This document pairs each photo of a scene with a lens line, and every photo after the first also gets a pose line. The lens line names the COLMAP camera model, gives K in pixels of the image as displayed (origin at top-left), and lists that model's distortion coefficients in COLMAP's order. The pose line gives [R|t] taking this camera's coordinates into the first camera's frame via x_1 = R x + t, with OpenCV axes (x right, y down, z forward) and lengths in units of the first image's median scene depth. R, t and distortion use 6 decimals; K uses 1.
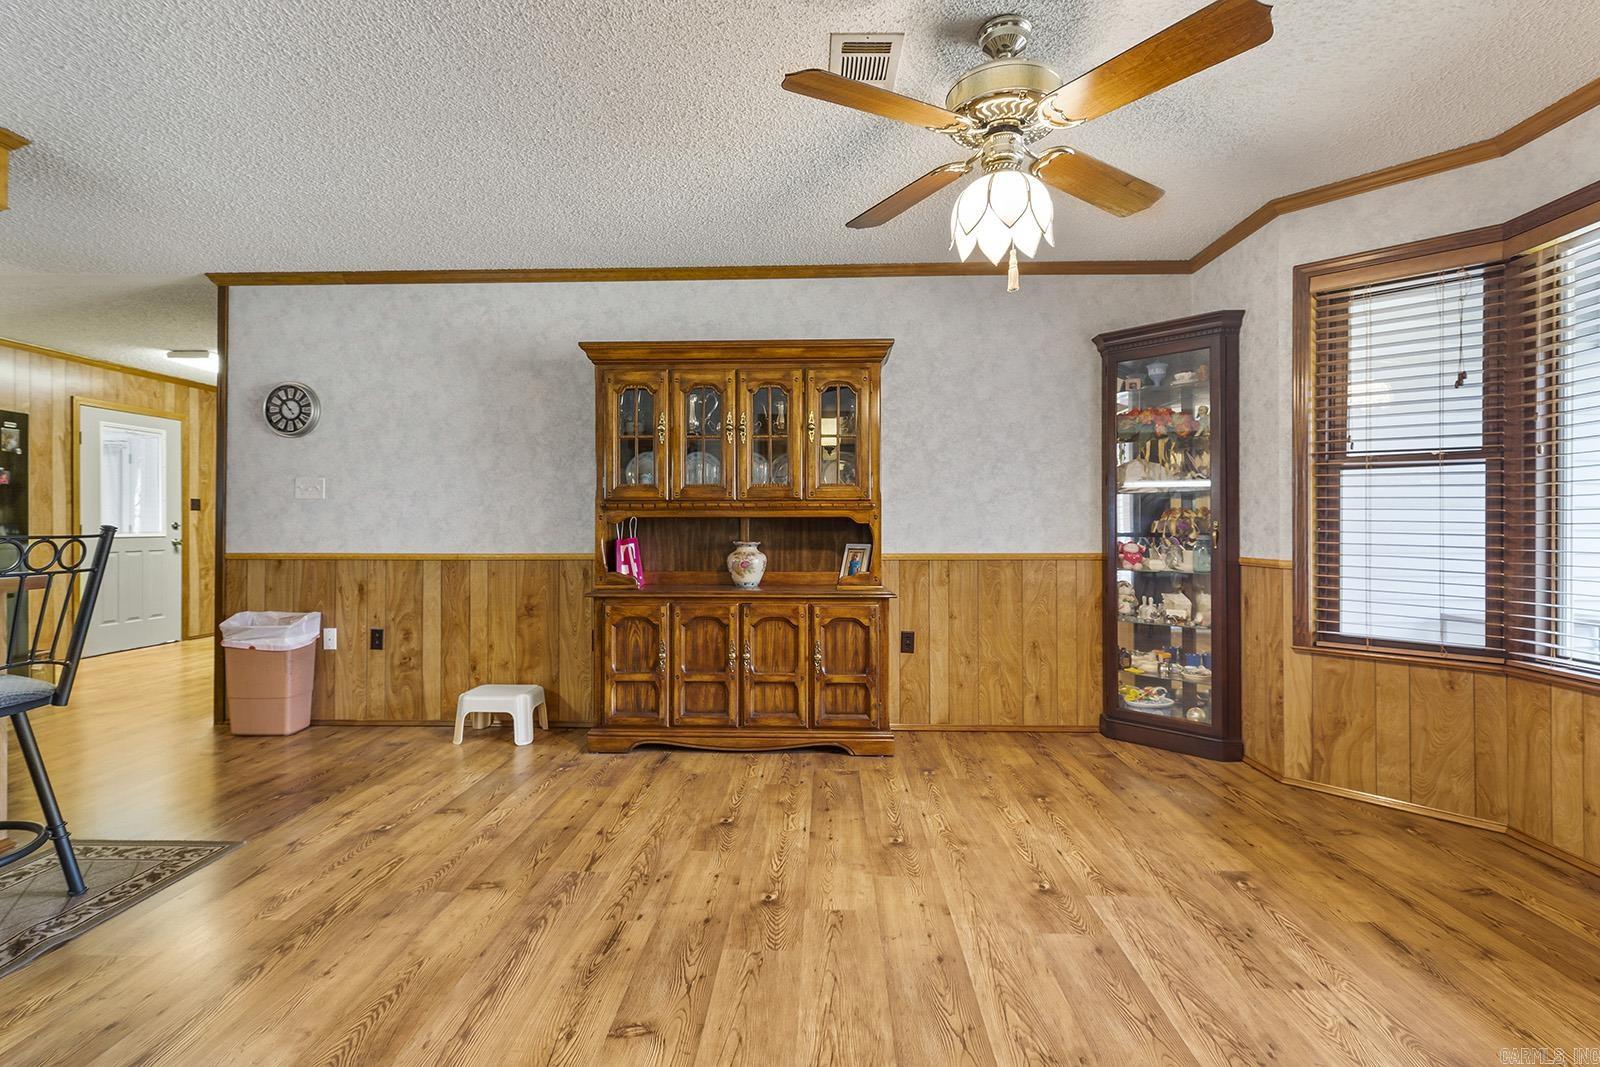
lens RADIAL K [[726.7, 0, 803.2], [0, 726.7, 529.7], [0, 0, 1]] dist [-0.003101, -0.000098]
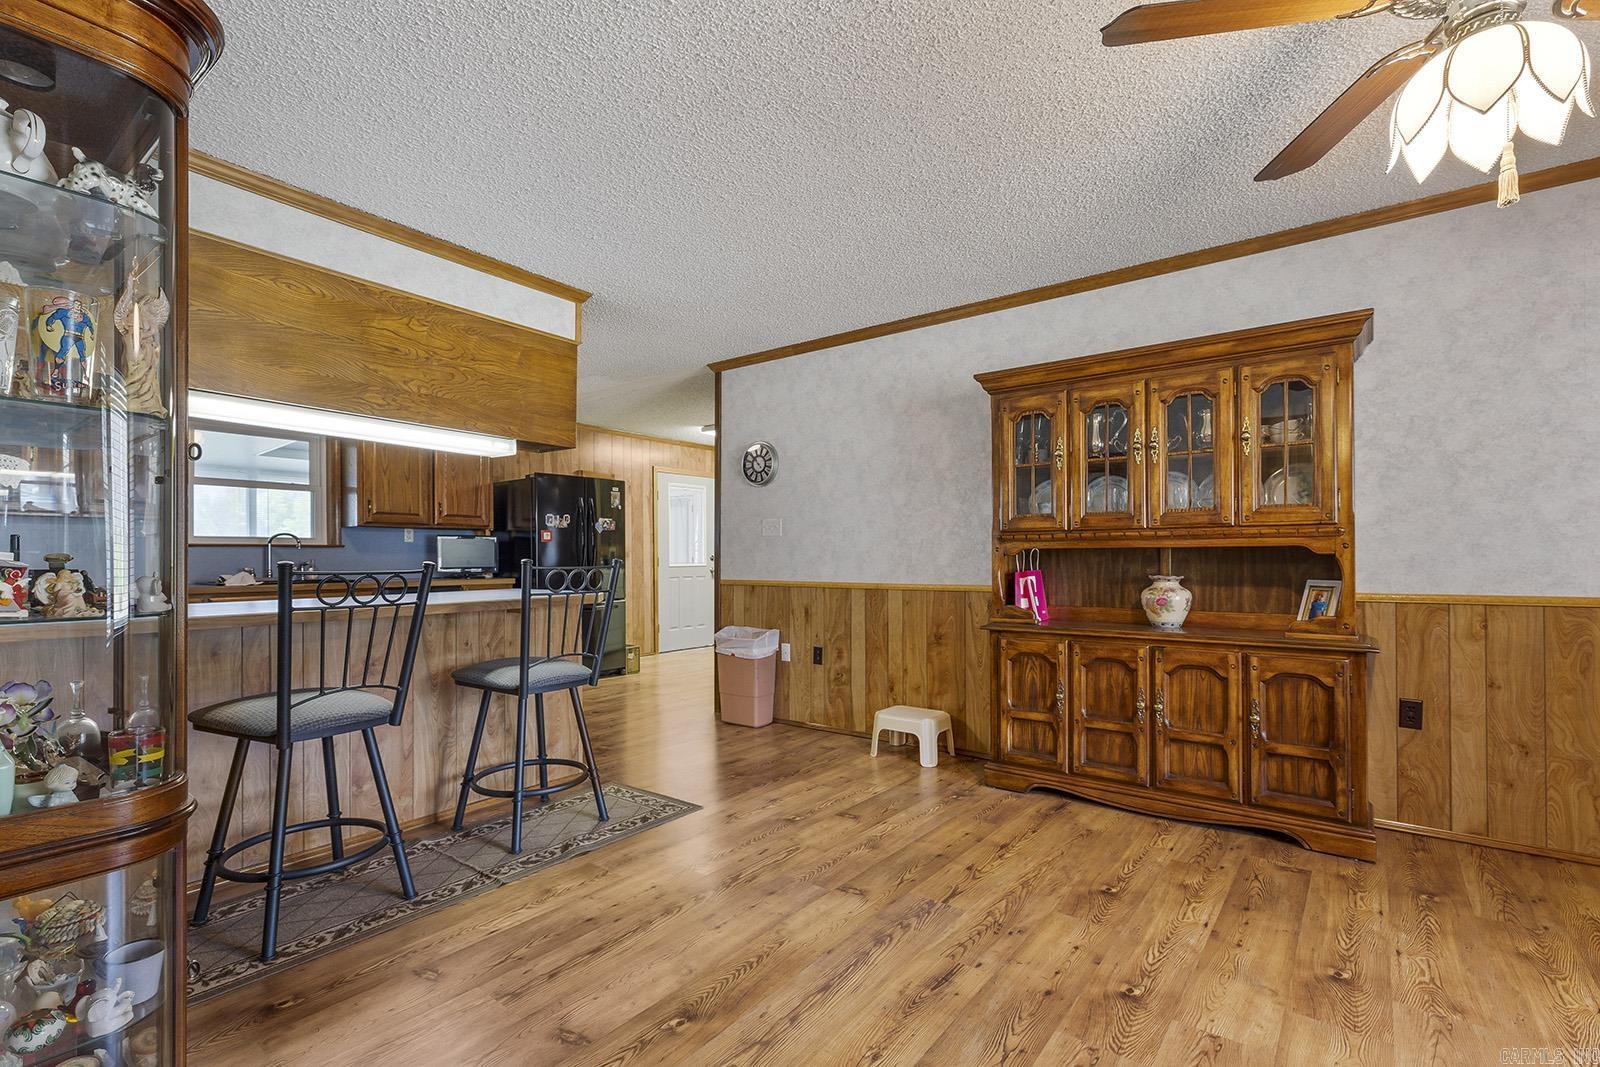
lens RADIAL K [[726.7, 0, 810.7], [0, 726.7, 561.5], [0, 0, 1]] dist [-0.003101, -0.000098]
pose [[0.811706, 0.000641, -0.584066, 0.090104], [0.000813, 0.999997, 0.002228, -0.002782], [0.584065, -0.002284, 0.811703, 0.050711]]
